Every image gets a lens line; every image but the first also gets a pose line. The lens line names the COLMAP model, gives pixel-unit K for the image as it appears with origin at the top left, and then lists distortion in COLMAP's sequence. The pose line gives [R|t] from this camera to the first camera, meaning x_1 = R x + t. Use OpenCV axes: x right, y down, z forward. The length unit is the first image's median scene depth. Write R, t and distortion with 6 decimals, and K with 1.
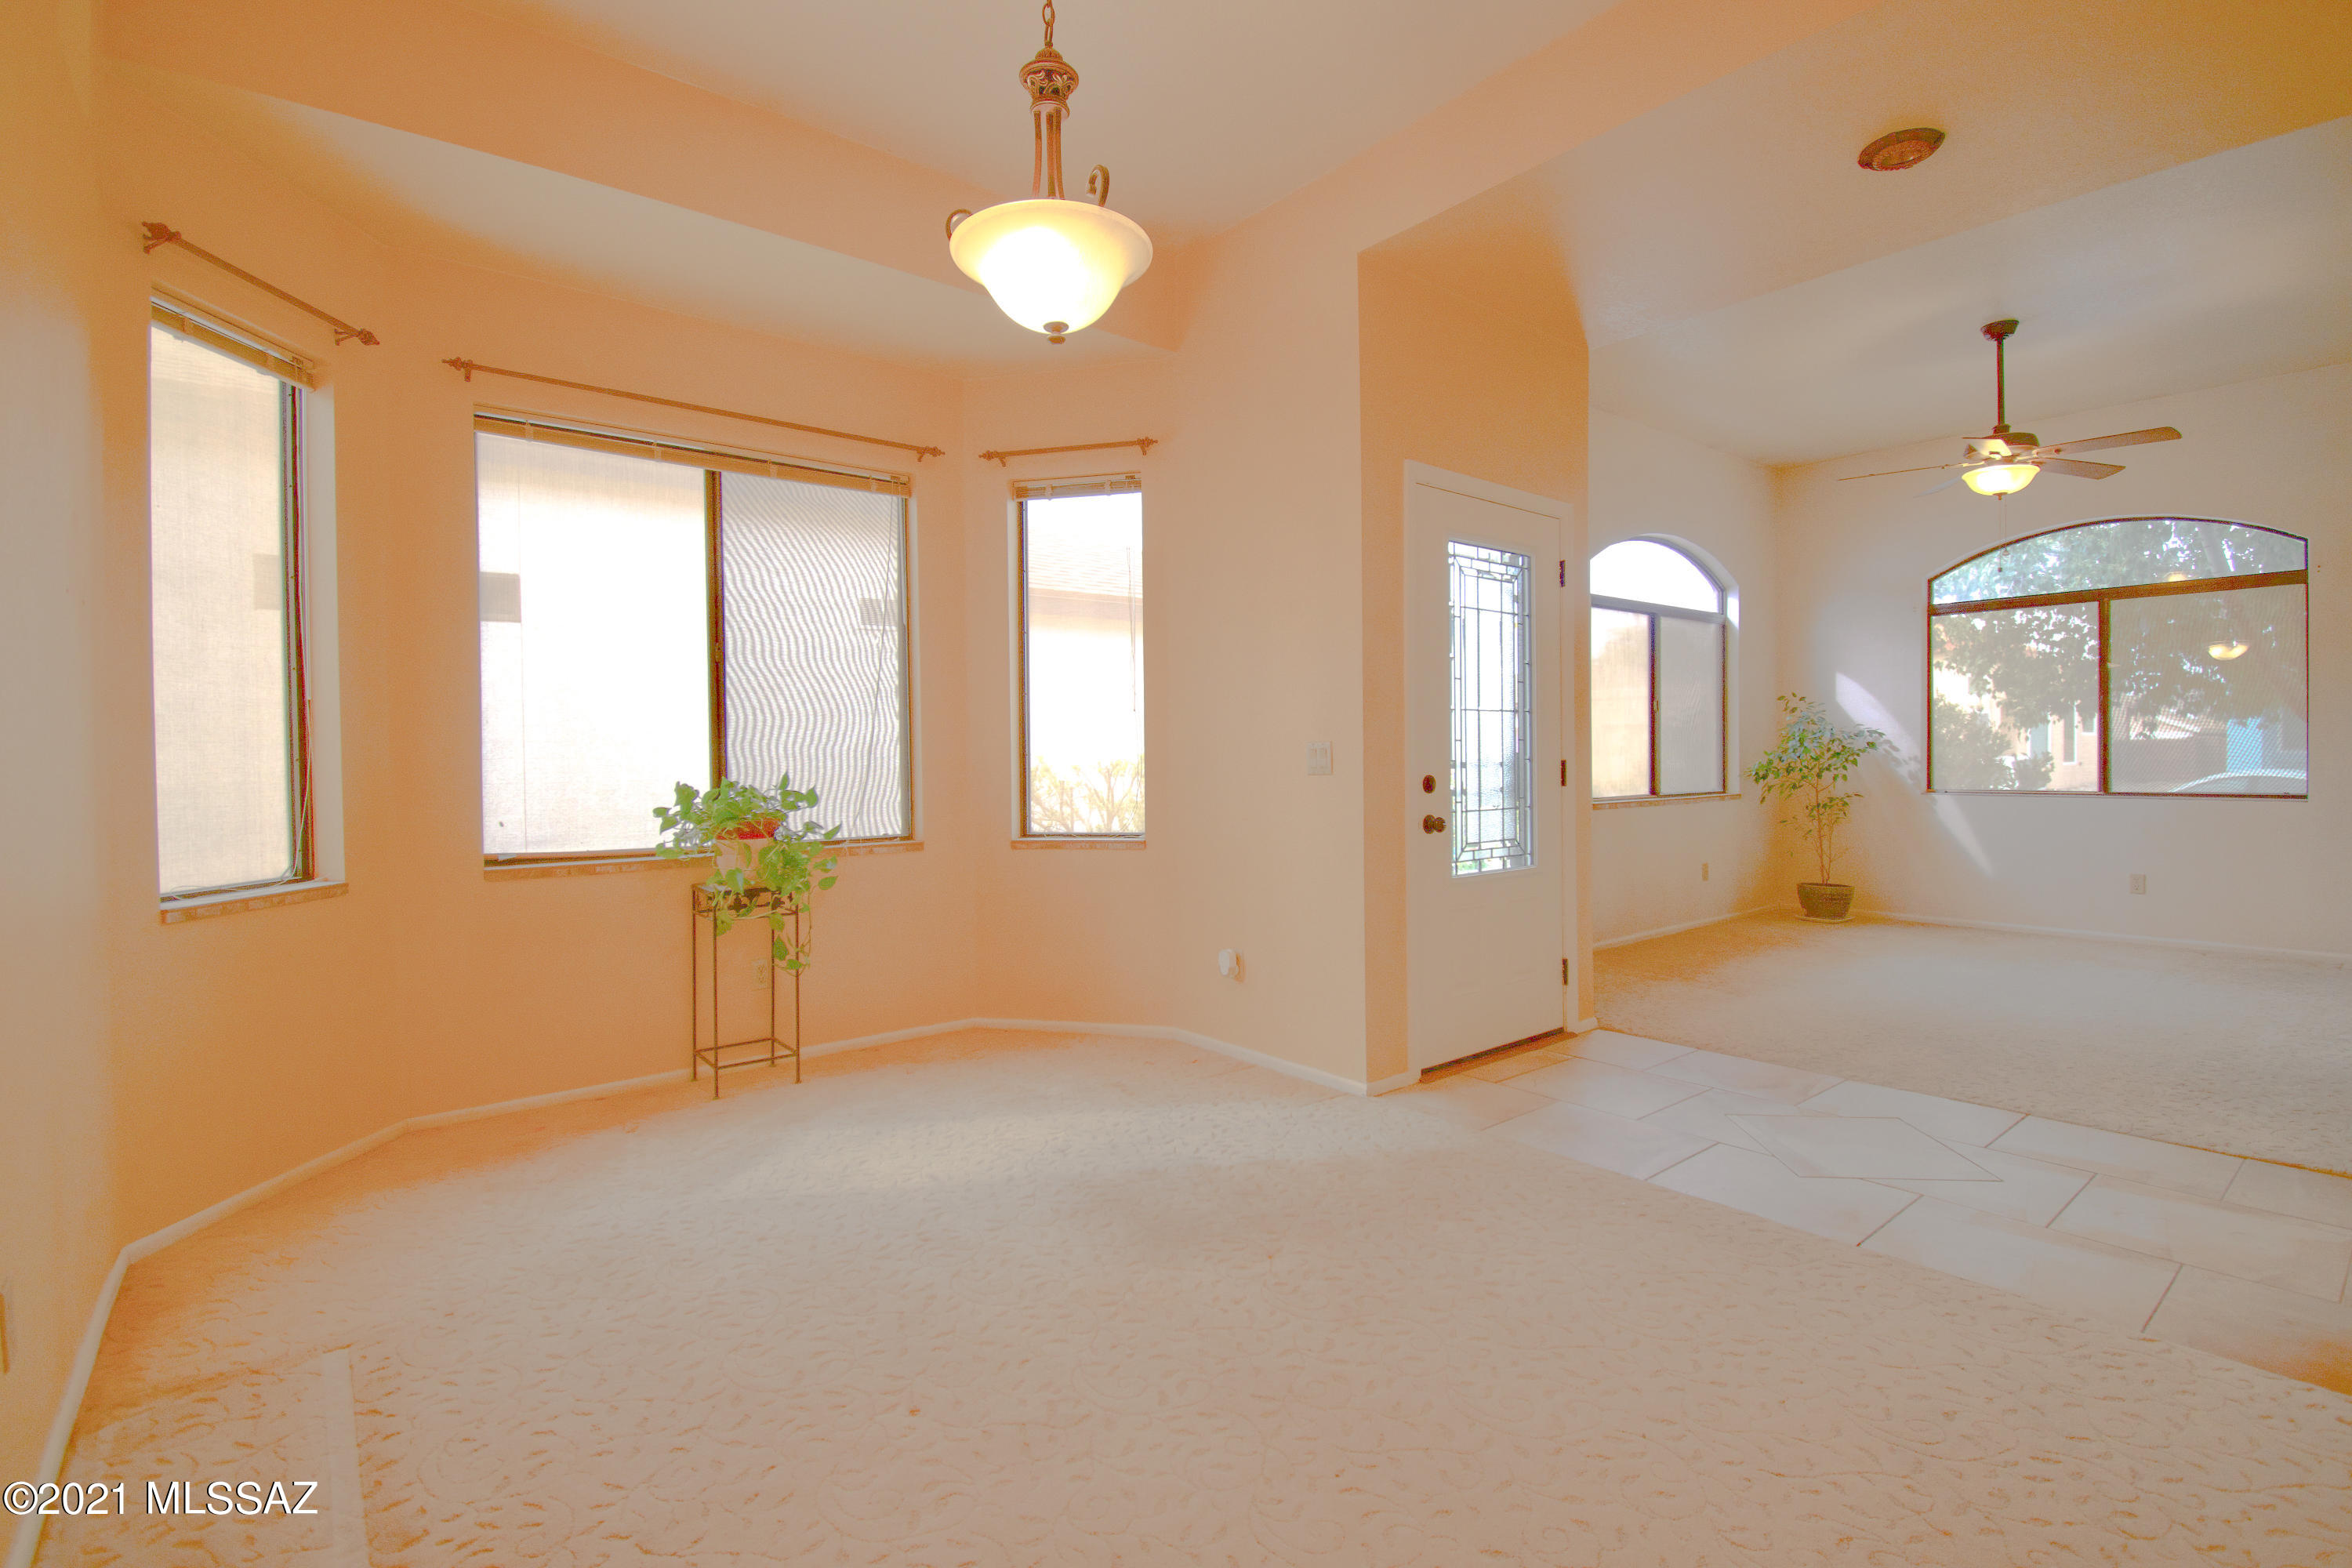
lens RADIAL K [[1073.5, 0, 1185.9], [0, 1073.5, 772.6], [0, 0, 1]] dist [0.023917, -0.030123]
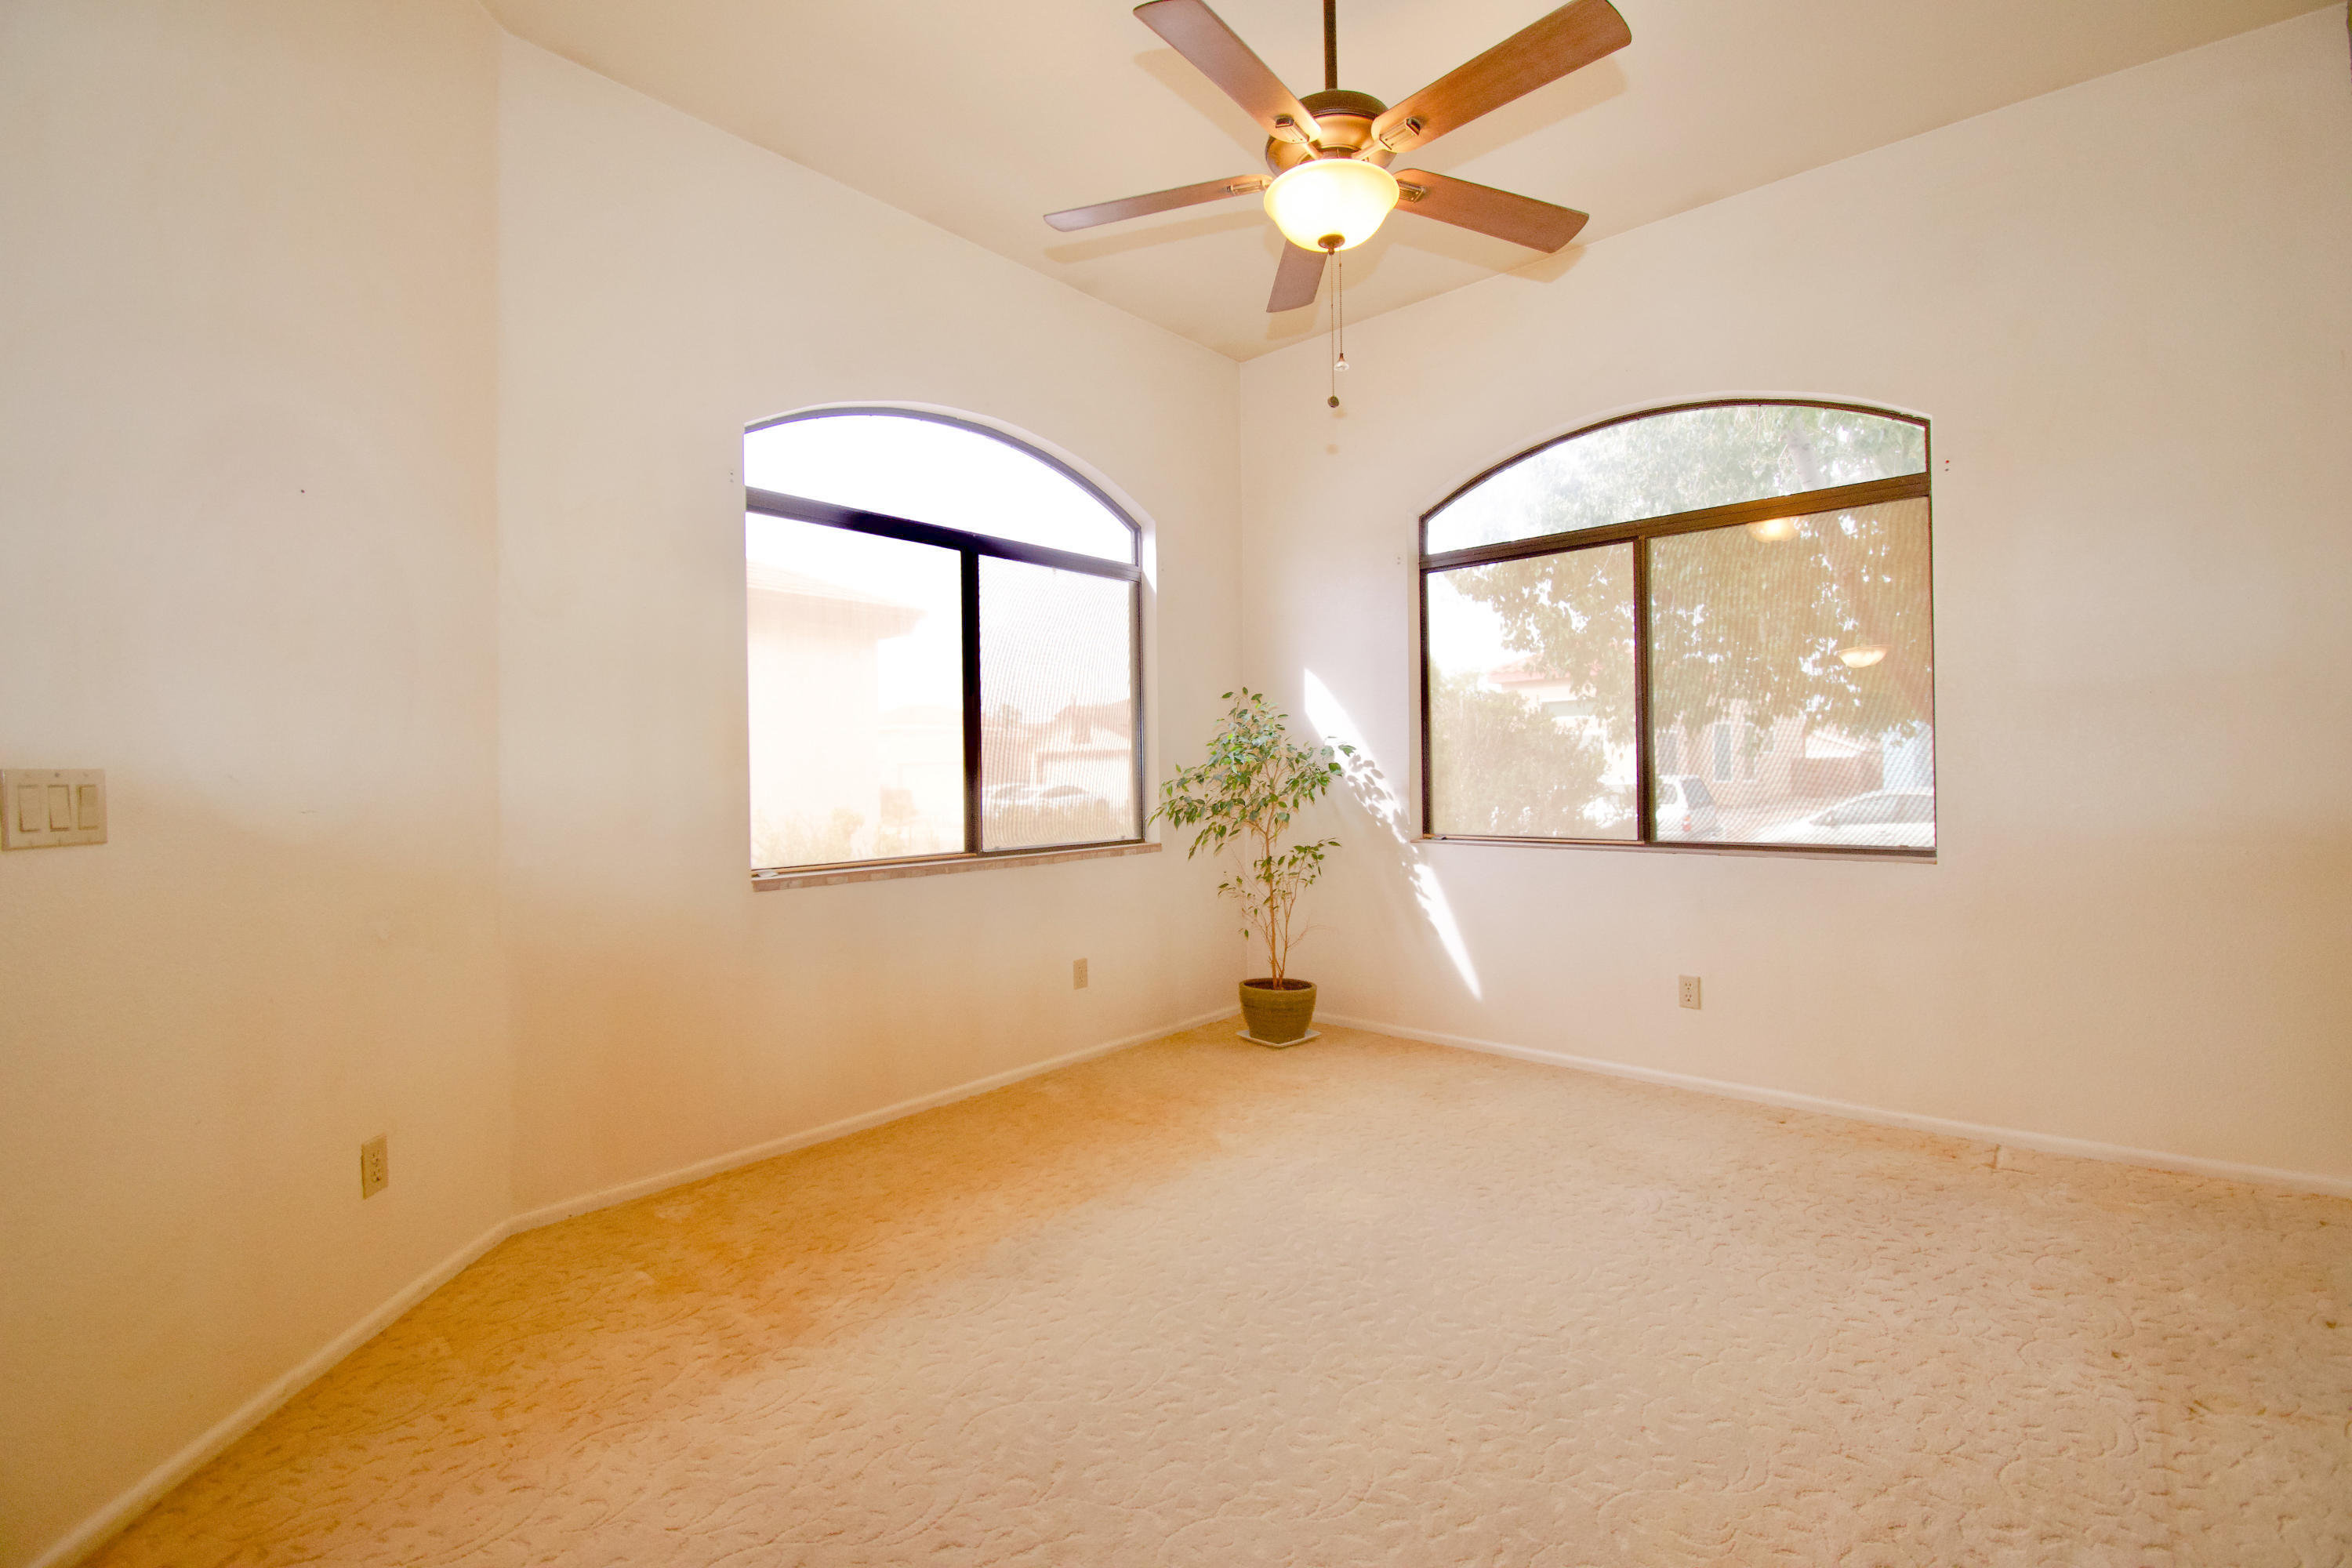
lens RADIAL K [[1031.3, 0, 1190.1], [0, 1031.3, 771.5], [0, 0, 1]] dist [0.016529, -0.024782]
pose [[0.984674, -0.002917, 0.174380, 0.438072], [0.005980, 0.999837, -0.017041, -0.013066], [-0.174302, 0.017823, 0.984531, 0.403966]]
